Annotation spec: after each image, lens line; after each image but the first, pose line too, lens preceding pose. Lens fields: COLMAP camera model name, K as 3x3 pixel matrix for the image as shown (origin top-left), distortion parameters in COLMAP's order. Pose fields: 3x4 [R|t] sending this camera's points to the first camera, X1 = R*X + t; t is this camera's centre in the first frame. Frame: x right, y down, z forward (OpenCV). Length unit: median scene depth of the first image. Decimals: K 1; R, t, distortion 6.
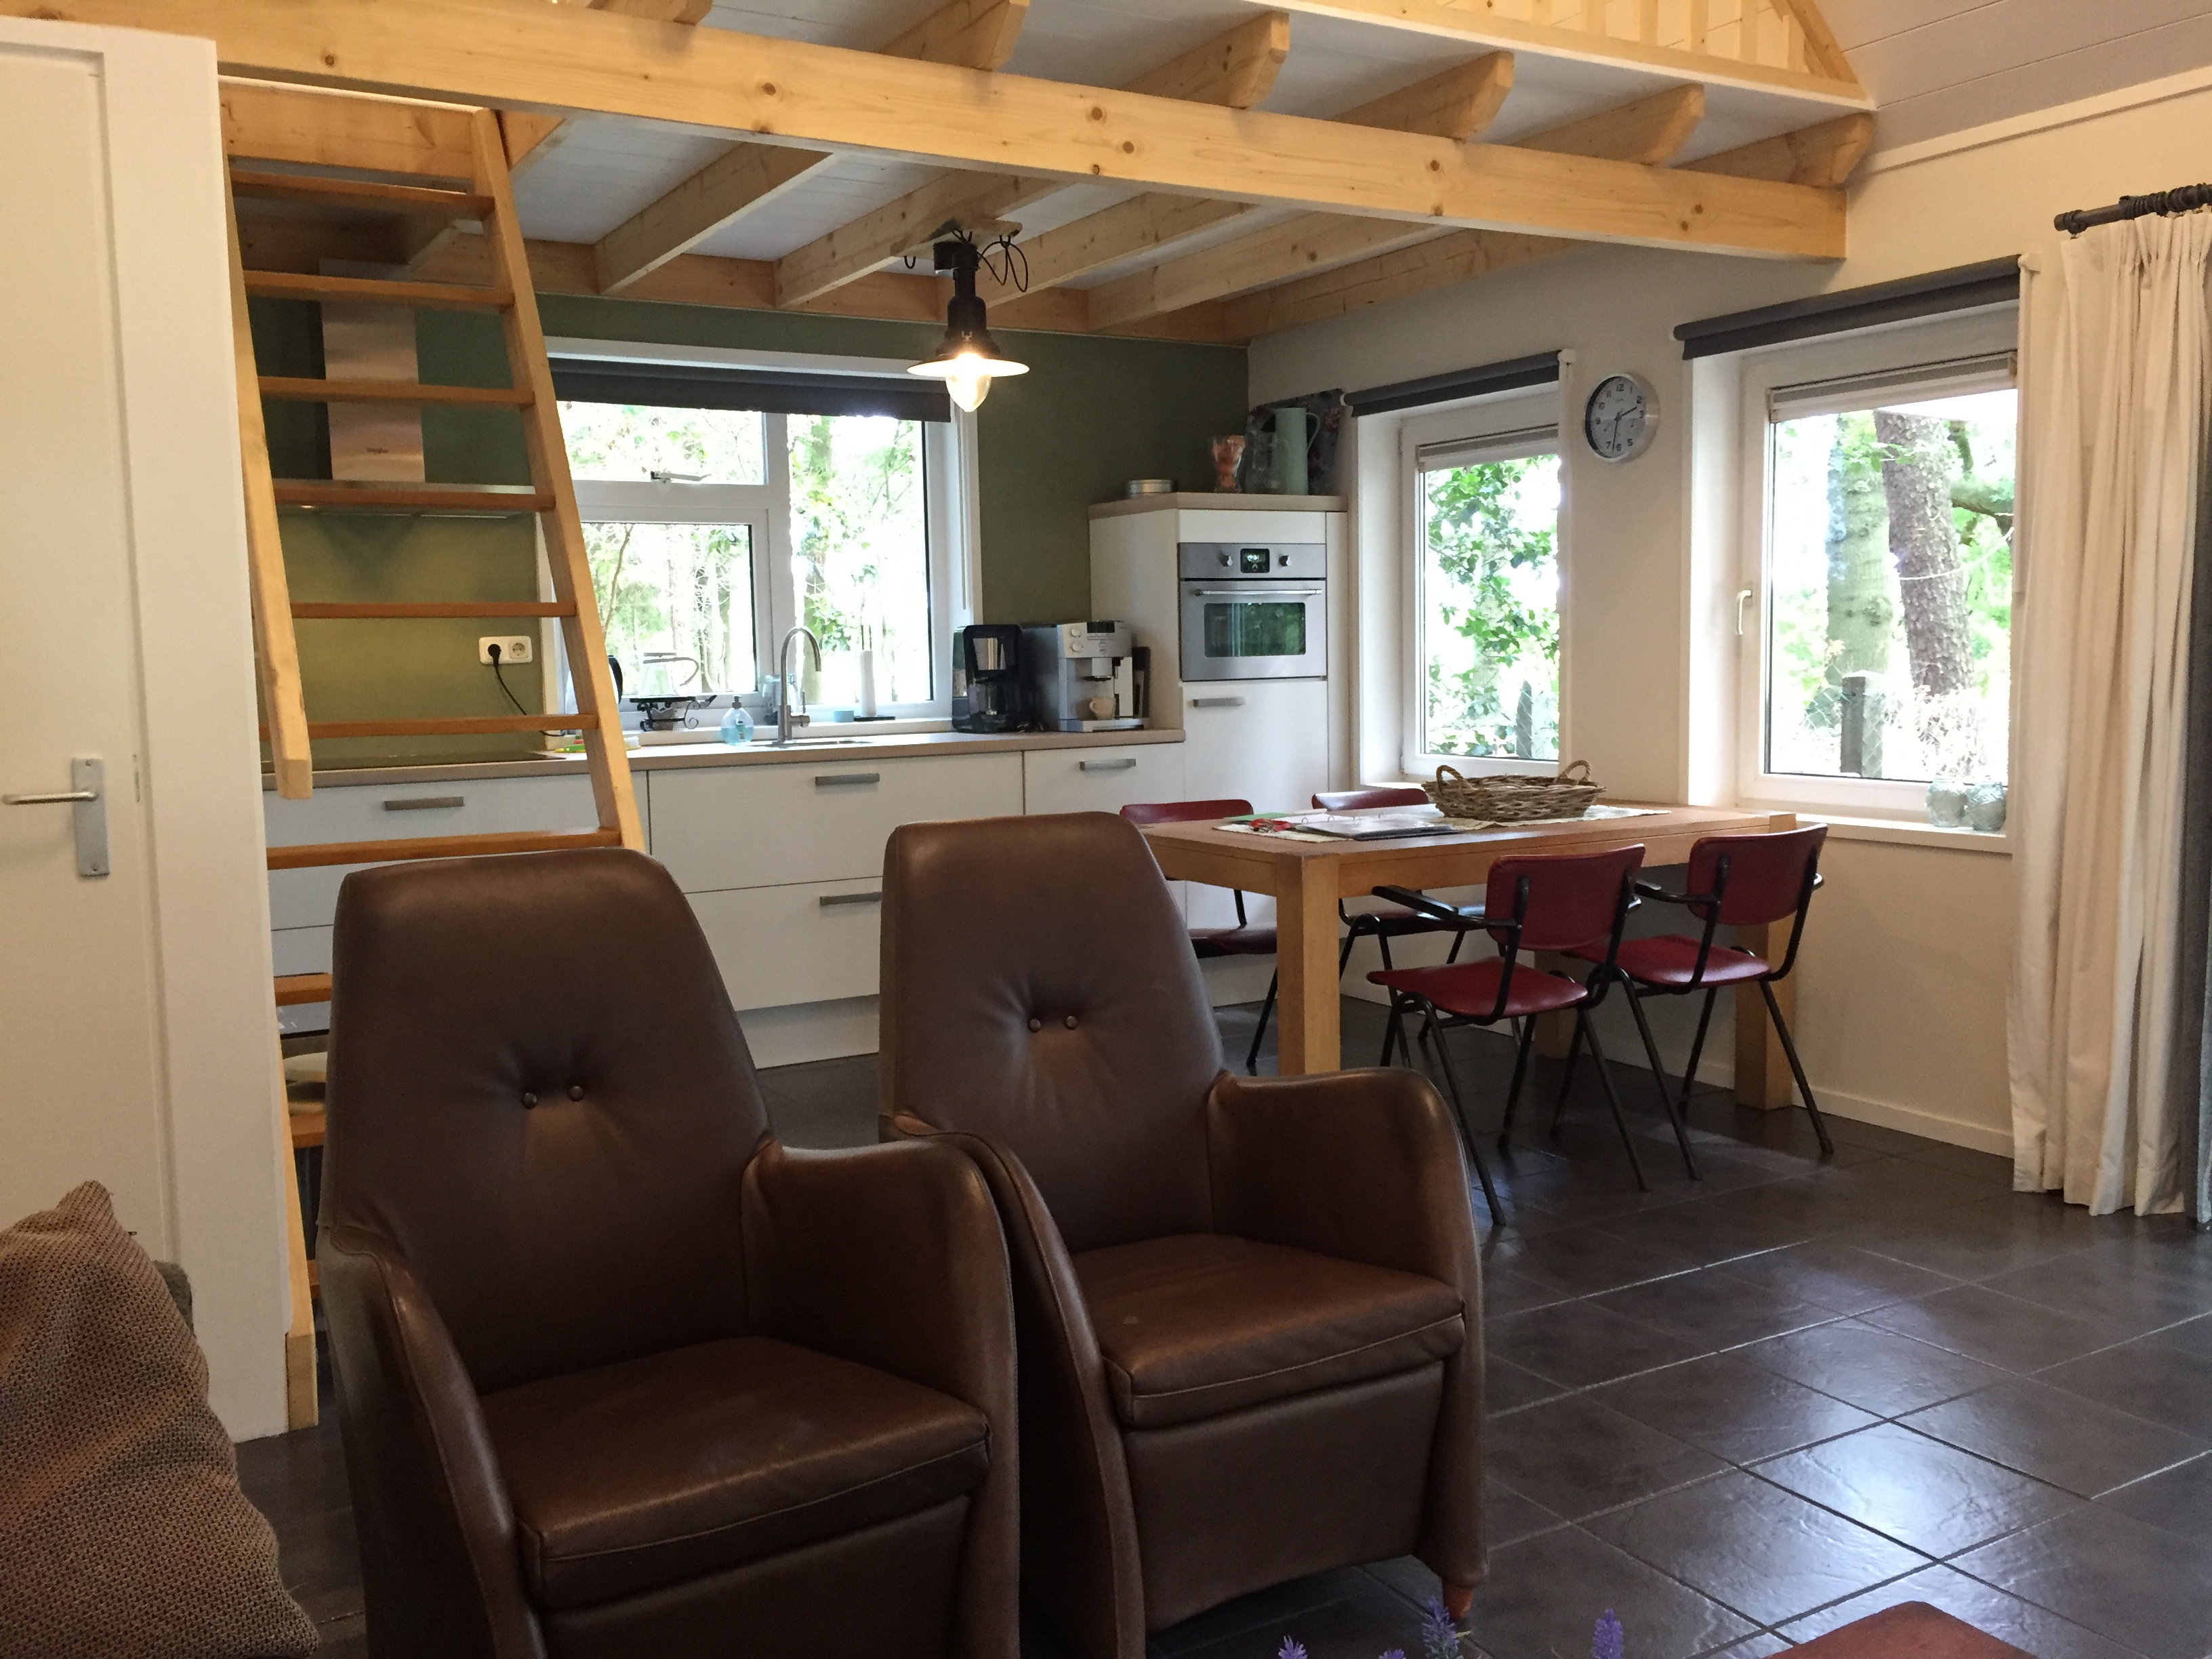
lens RADIAL K [[1898.6, 0, 1105.8], [0, 1898.6, 822.6], [0, 0, 1]] dist [0.092269, -0.130950]
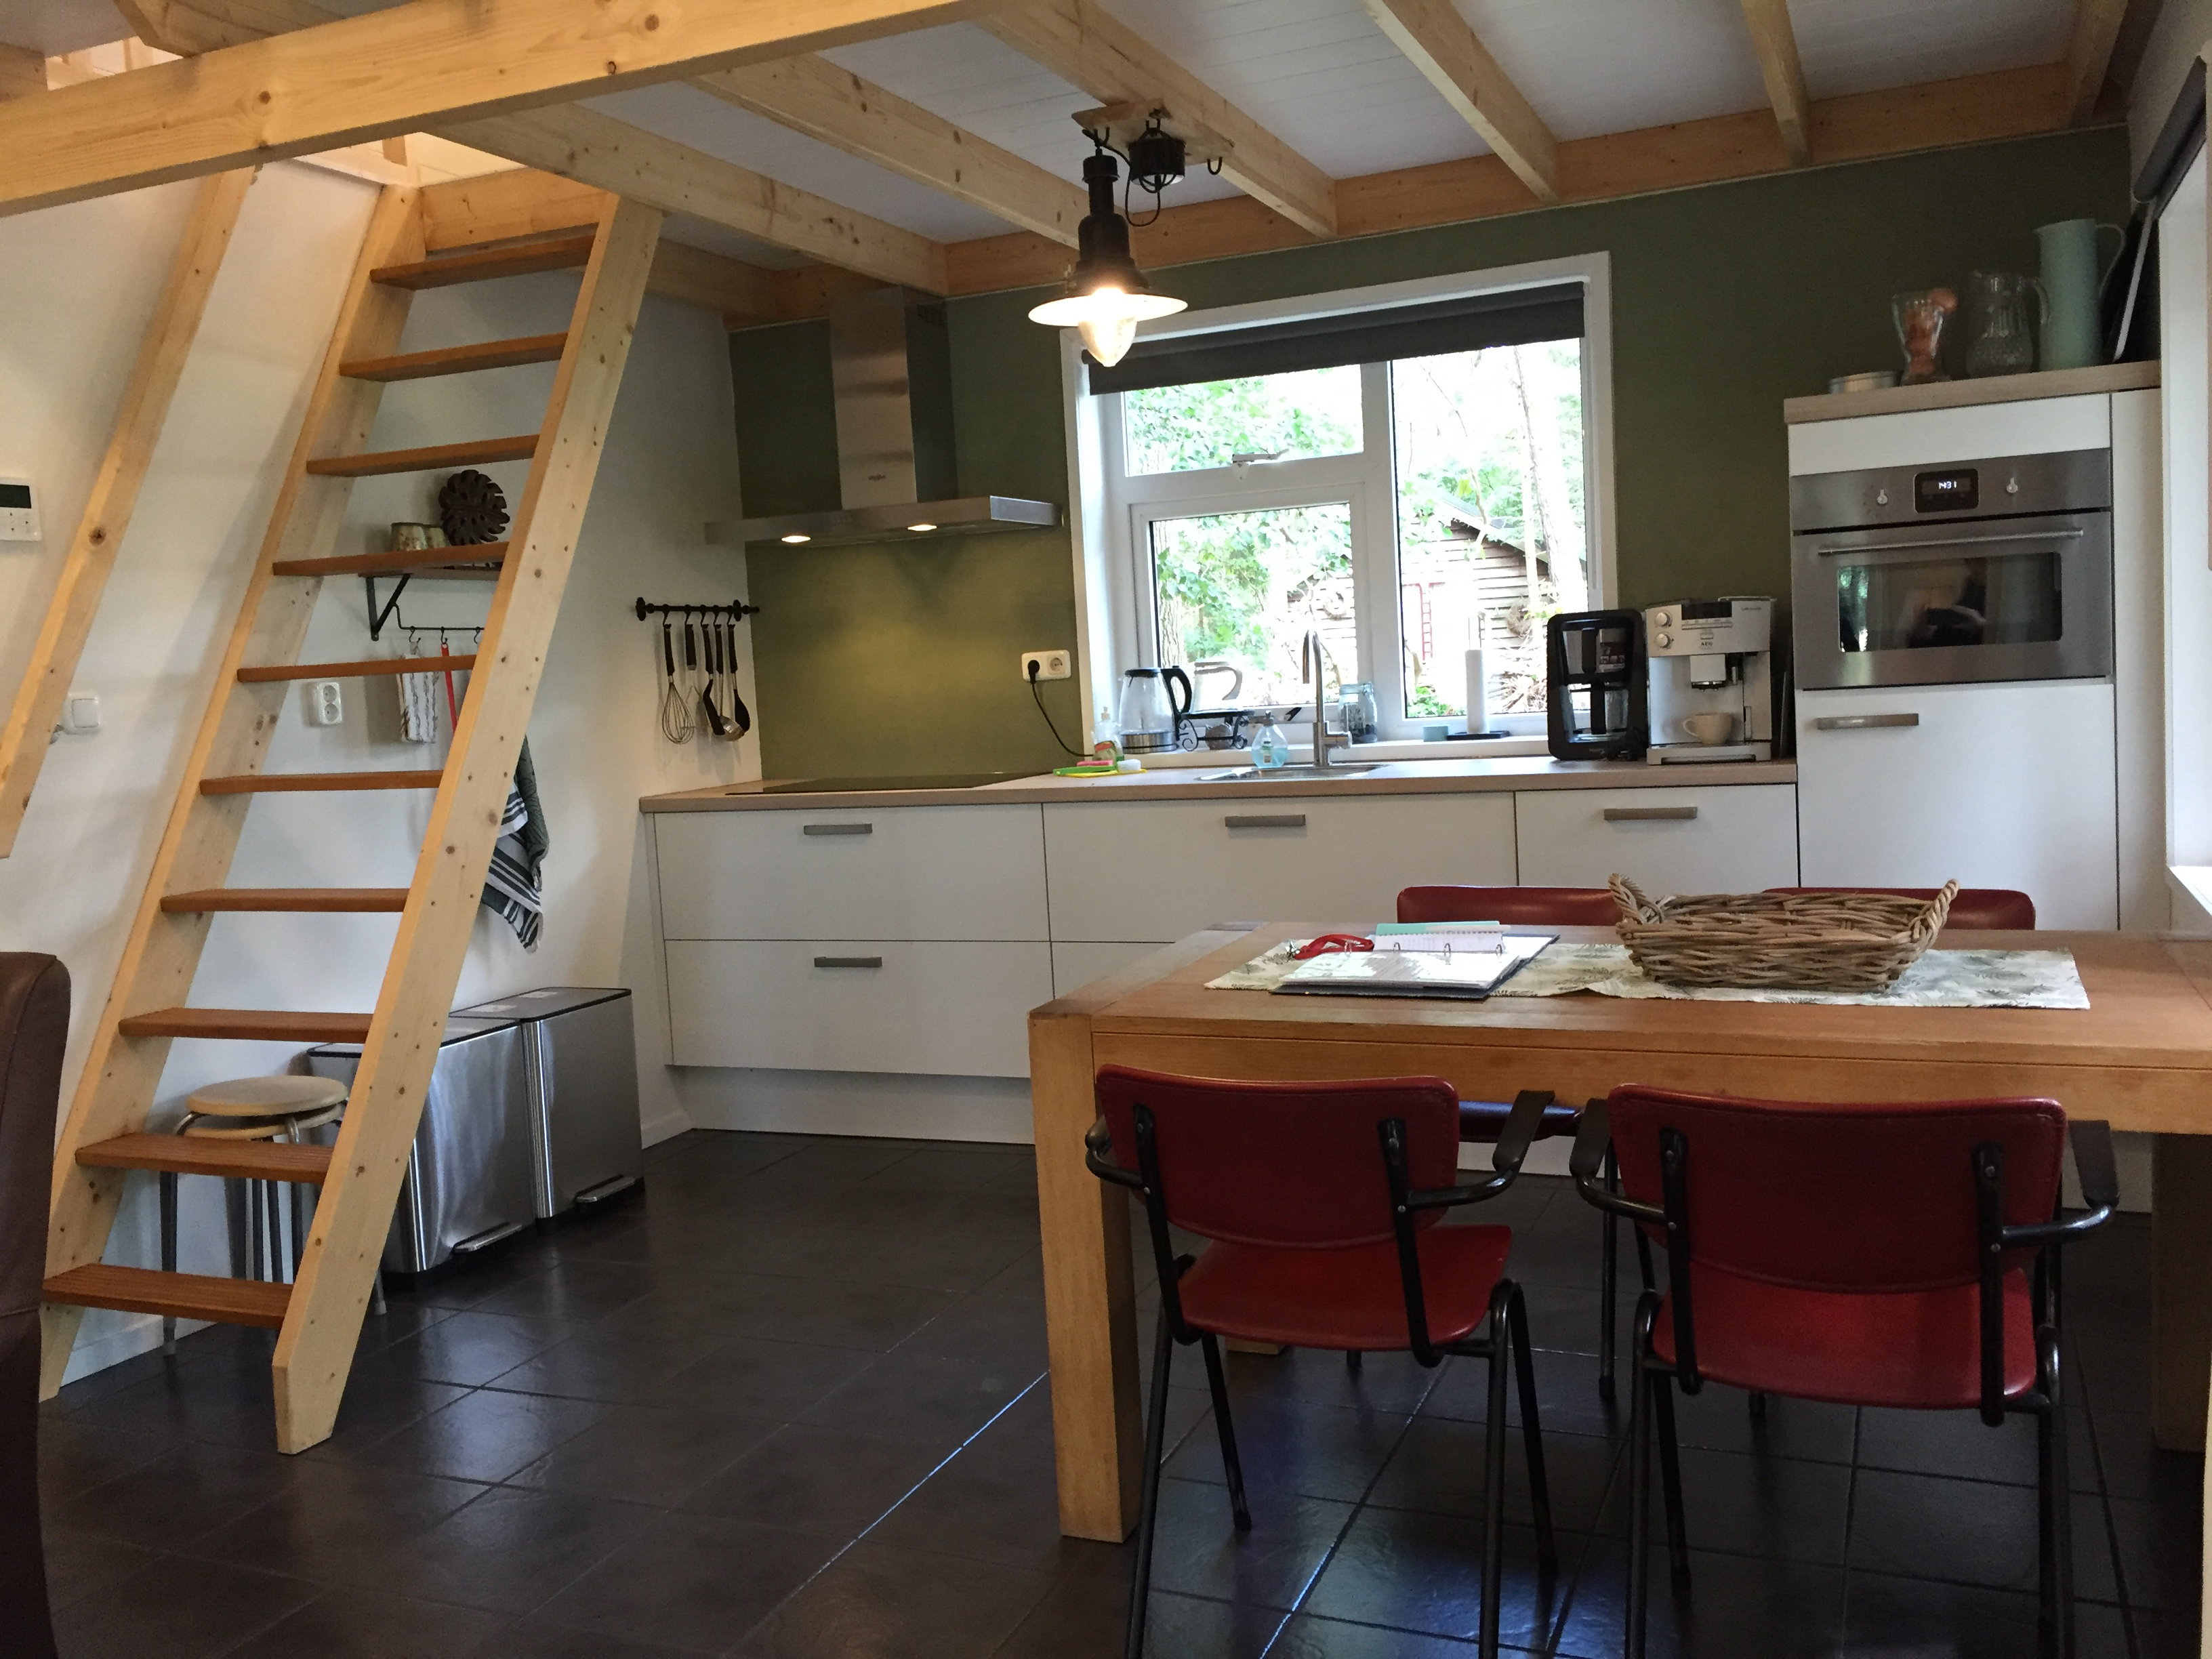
lens RADIAL K [[1898.6, 0, 1090.2], [0, 1898.6, 822.3], [0, 0, 1]] dist [0.092269, -0.130950]
pose [[0.586785, 0.057537, -0.807696, 0.467397], [-0.031331, 0.998339, 0.048356, -0.058248], [0.809136, -0.003069, 0.587613, 0.457963]]
